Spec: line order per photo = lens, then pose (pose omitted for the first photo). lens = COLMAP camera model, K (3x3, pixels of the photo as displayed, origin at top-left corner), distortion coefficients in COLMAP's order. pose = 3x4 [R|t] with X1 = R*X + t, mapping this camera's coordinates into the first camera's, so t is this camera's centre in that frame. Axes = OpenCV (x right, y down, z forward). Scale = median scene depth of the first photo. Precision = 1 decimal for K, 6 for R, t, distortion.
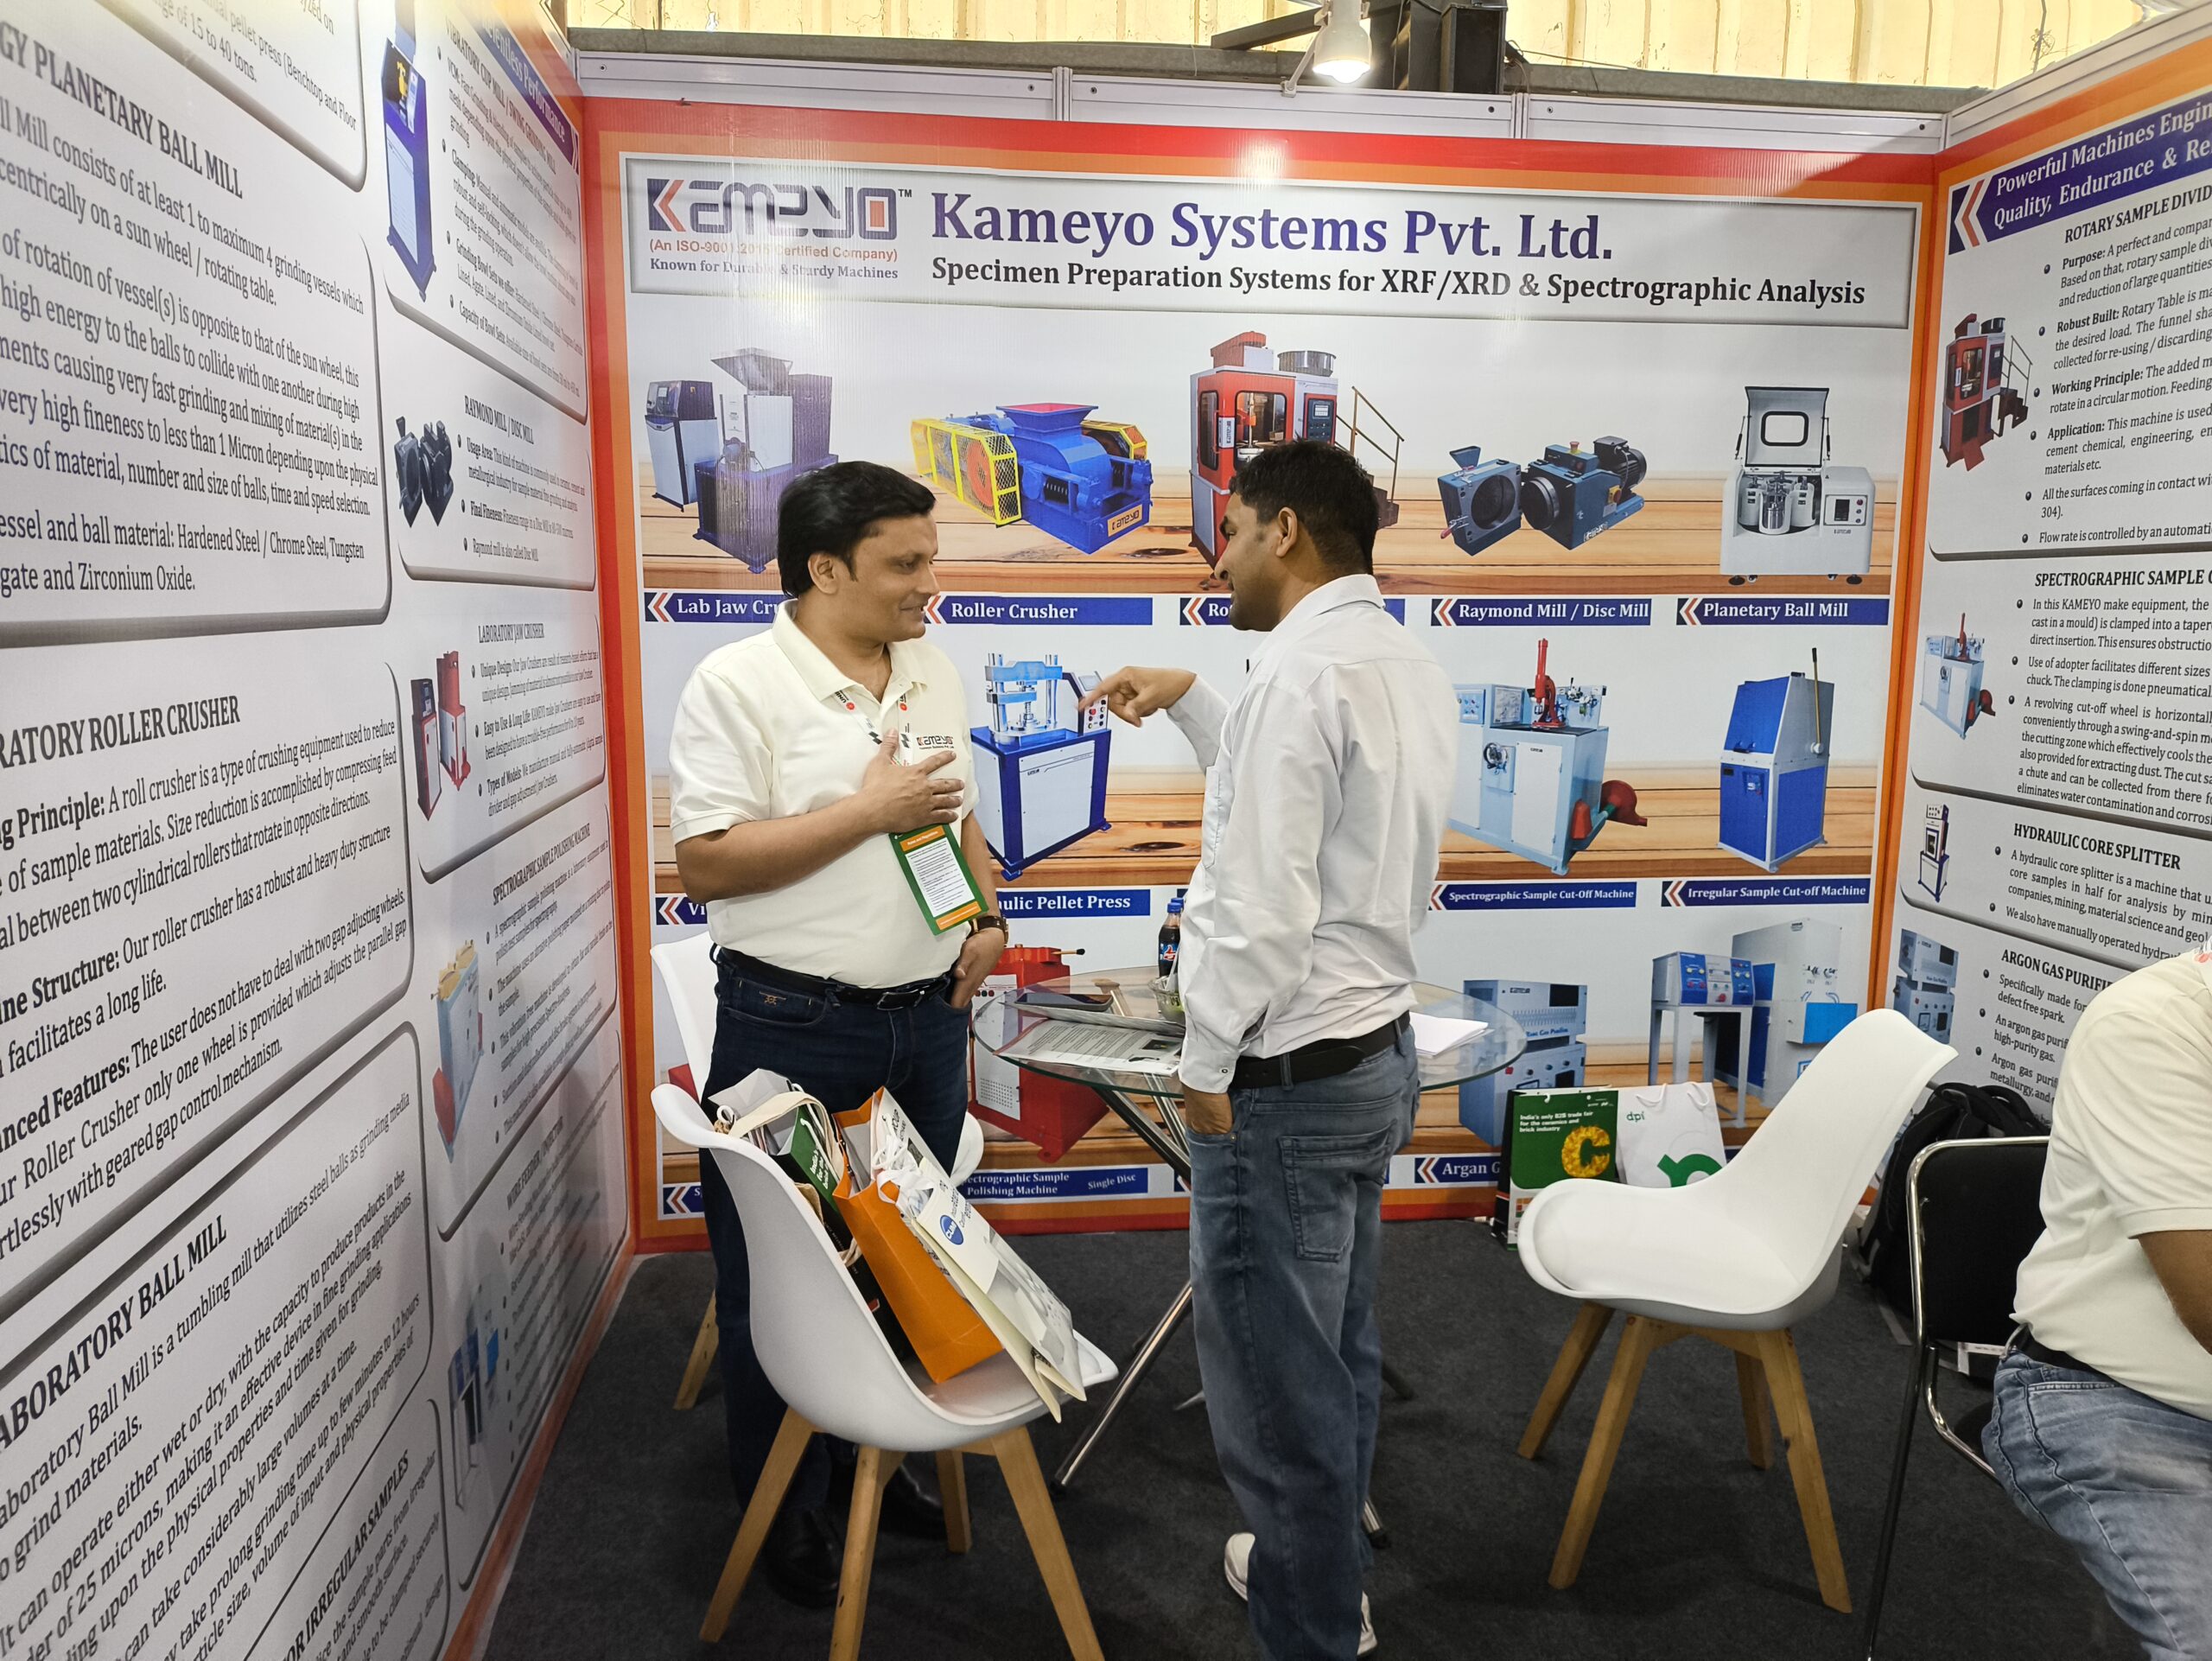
lens RADIAL K [[1605.9, 0, 1106.0], [0, 1605.9, 830.5], [0, 0, 1]] dist [0.133442, -0.224328]
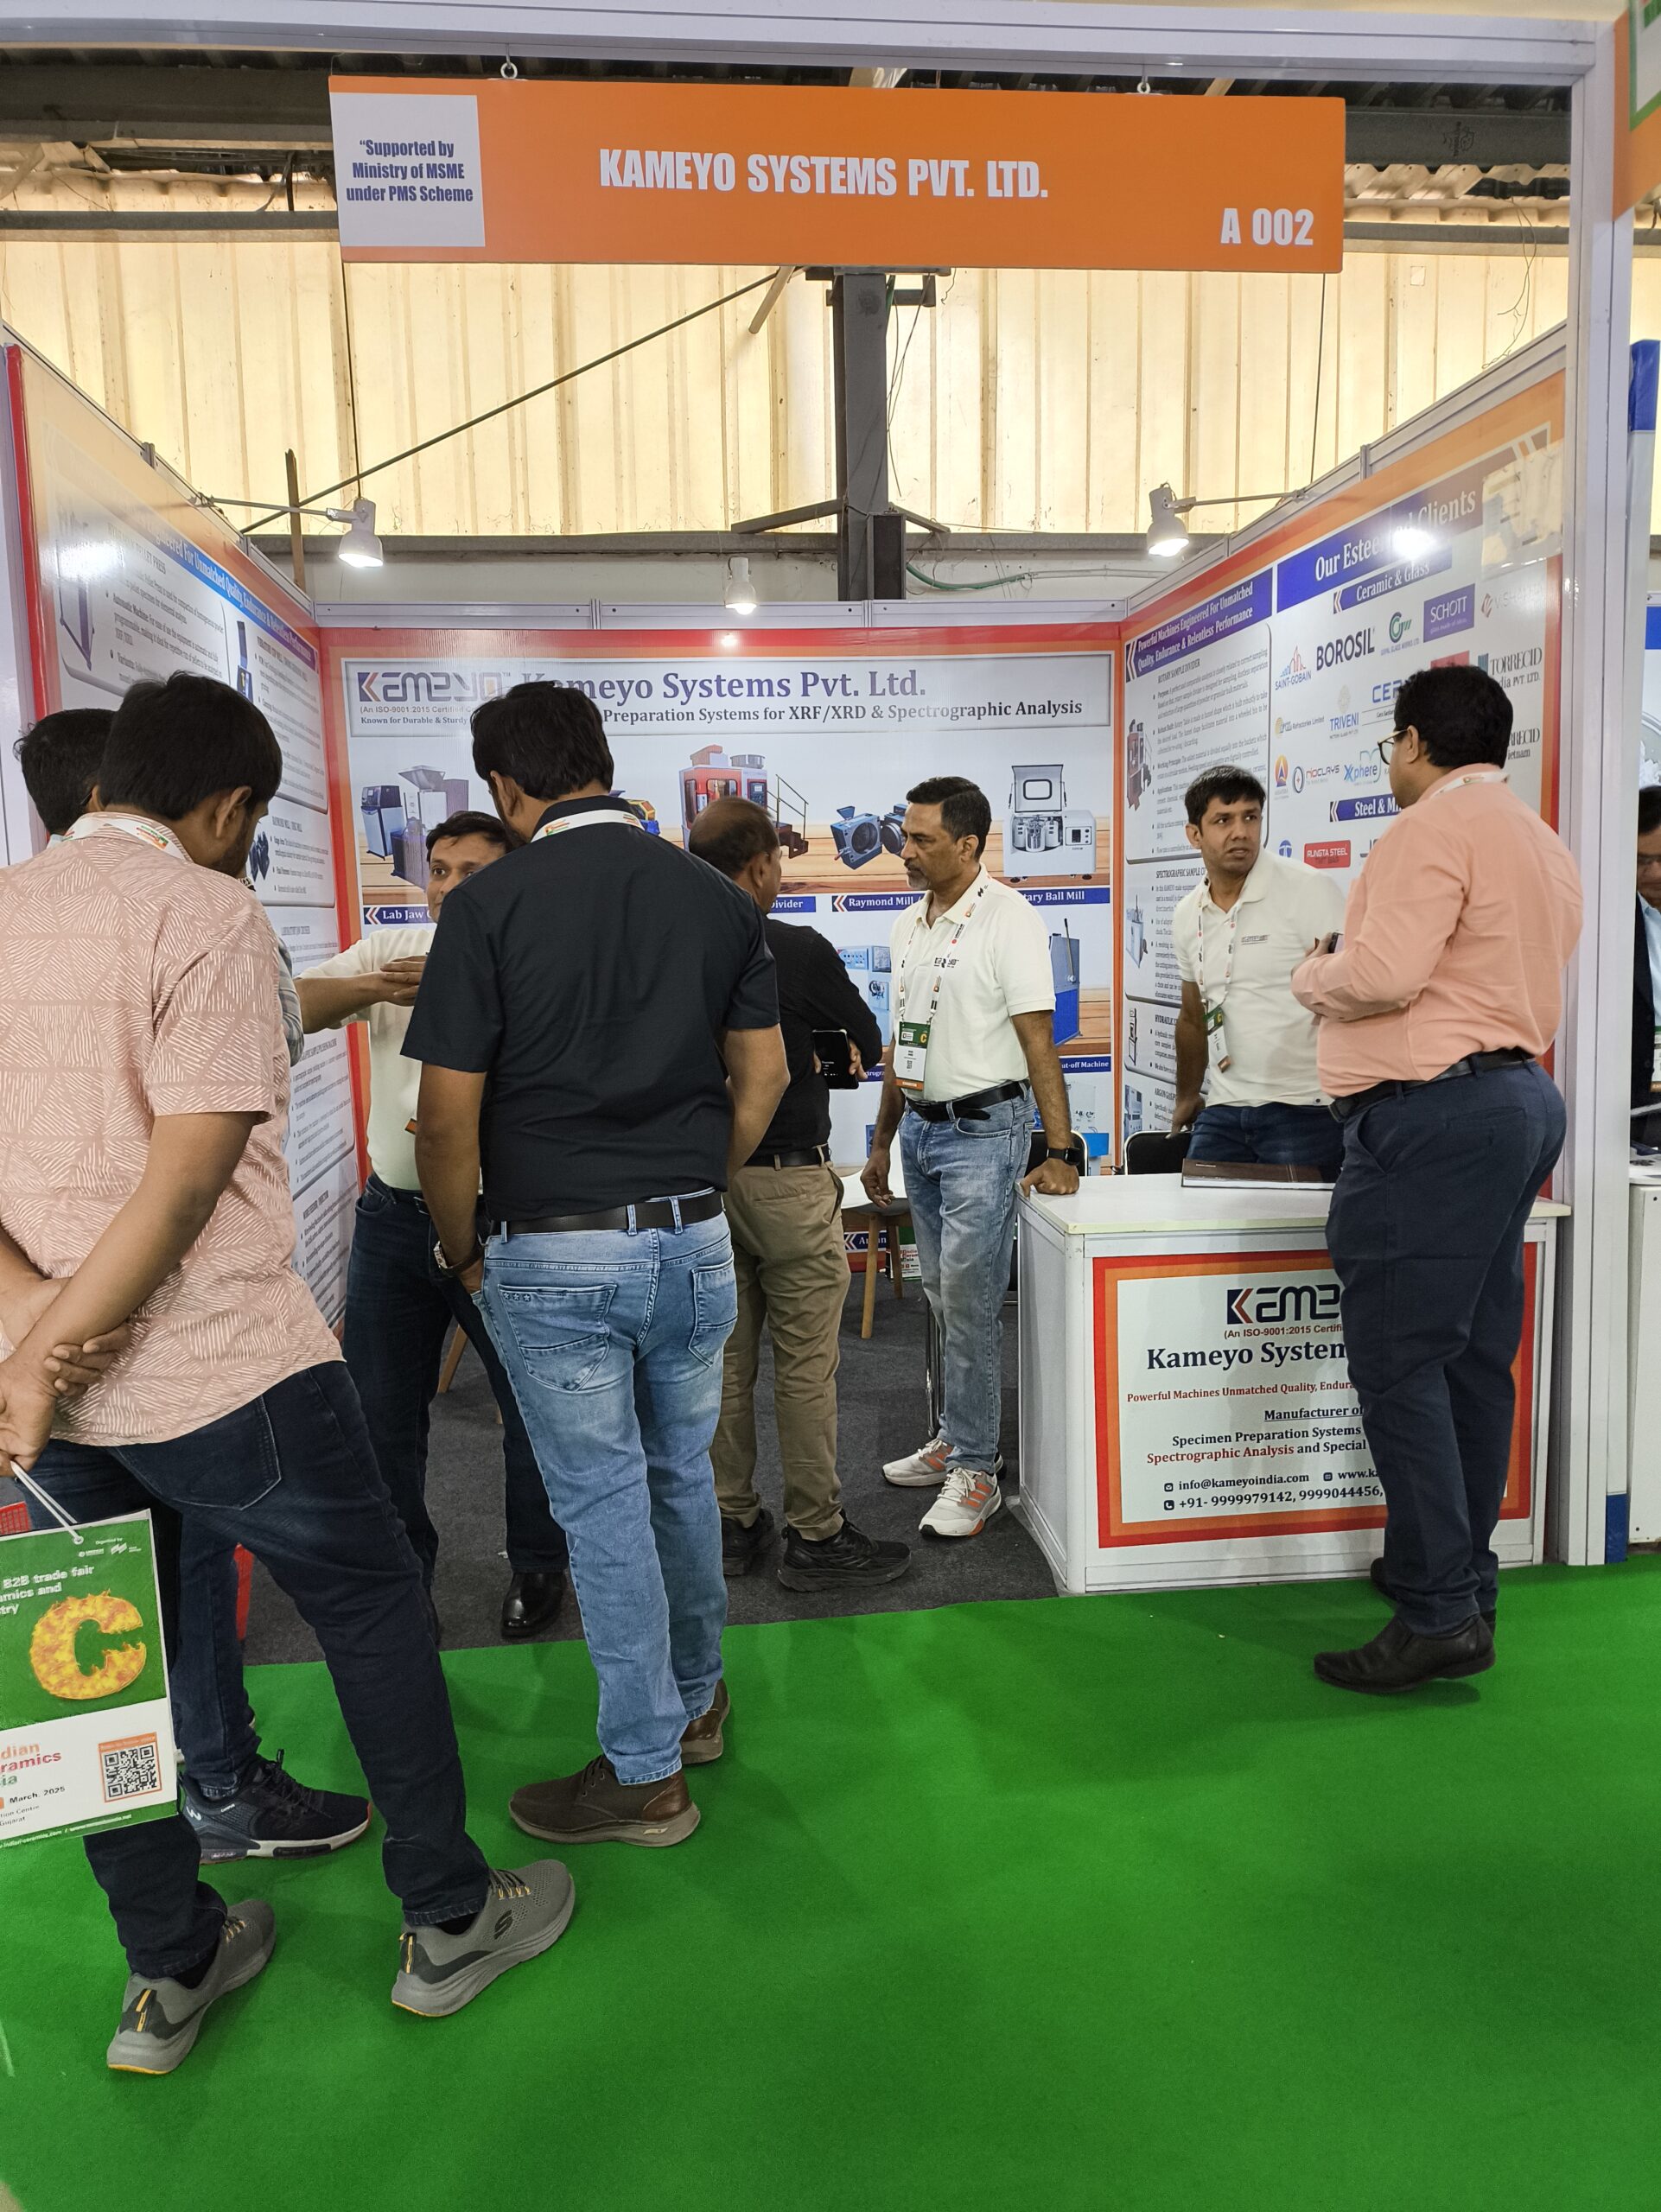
lens RADIAL K [[1598.3, 0, 812.3], [0, 1598.3, 1097.8], [0, 0, 1]] dist [0.152984, -0.270785]
pose [[0.999364, -0.032992, -0.013516, 0.204222], [0.032740, 0.999293, -0.018474, 0.100368], [0.014116, 0.018020, 0.999738, -0.691730]]
